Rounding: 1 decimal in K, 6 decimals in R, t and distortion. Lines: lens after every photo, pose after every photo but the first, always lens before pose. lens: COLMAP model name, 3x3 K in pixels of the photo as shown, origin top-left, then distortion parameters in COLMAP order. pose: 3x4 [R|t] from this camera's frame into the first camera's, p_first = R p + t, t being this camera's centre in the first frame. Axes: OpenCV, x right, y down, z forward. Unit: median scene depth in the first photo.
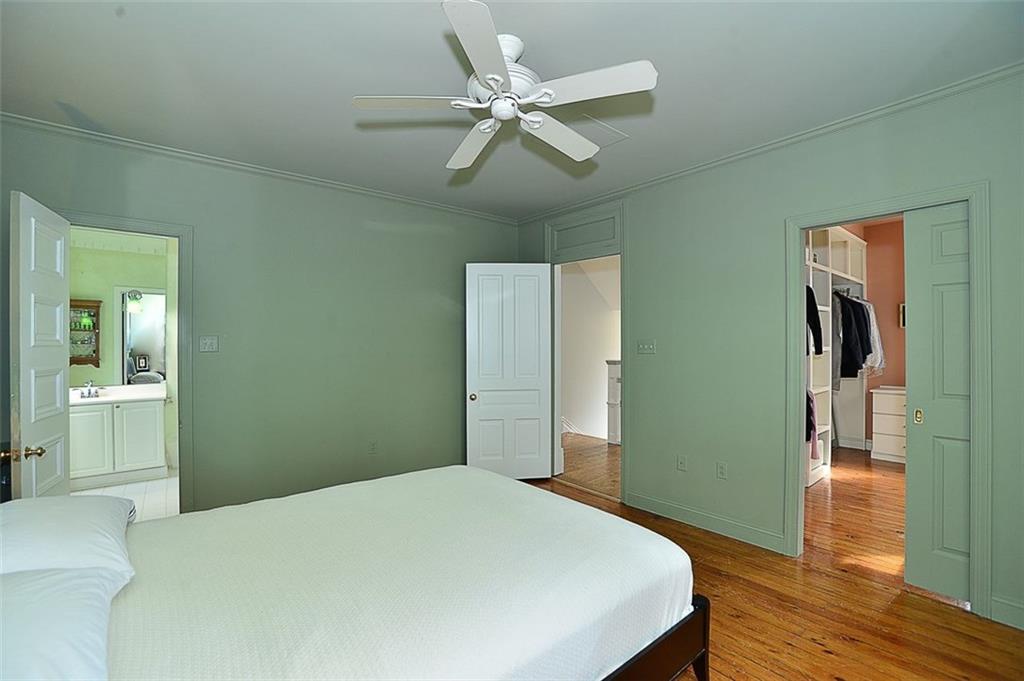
lens RADIAL K [[447.9, 0, 512.0], [0, 447.9, 340.5], [0, 0, 1]] dist [-0.040576, 0.000357]
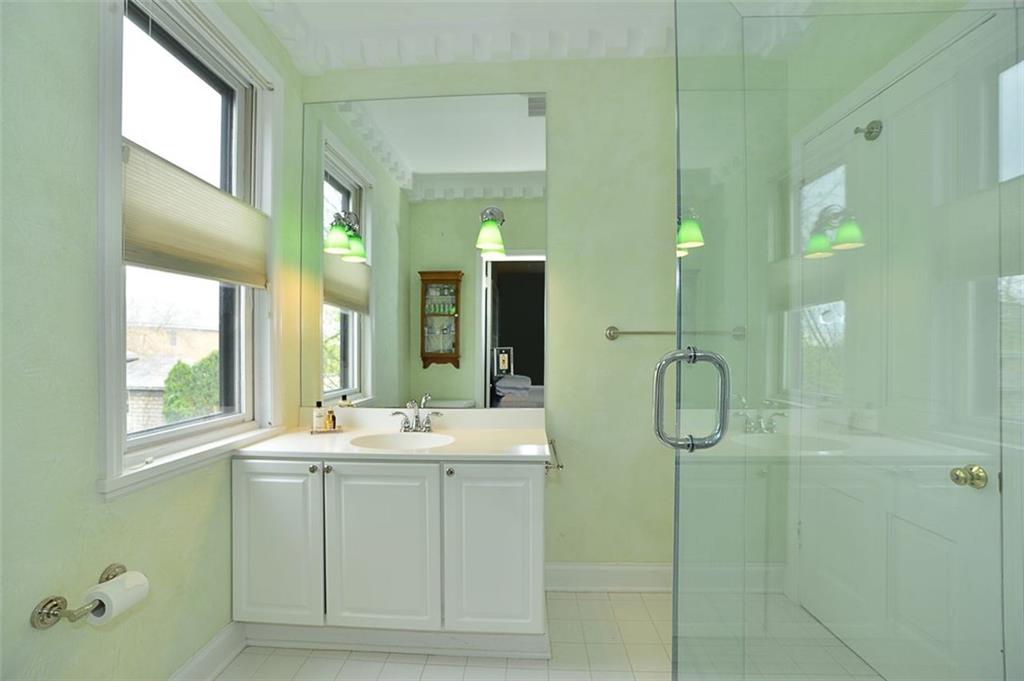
lens RADIAL K [[447.9, 0, 512.0], [0, 447.9, 340.5], [0, 0, 1]] dist [-0.040576, 0.000357]
pose [[0.757073, -0.006477, -0.653298, -0.447365], [-0.001934, 0.999924, -0.012155, 0.027962], [0.653327, 0.010466, 0.757004, 0.540276]]
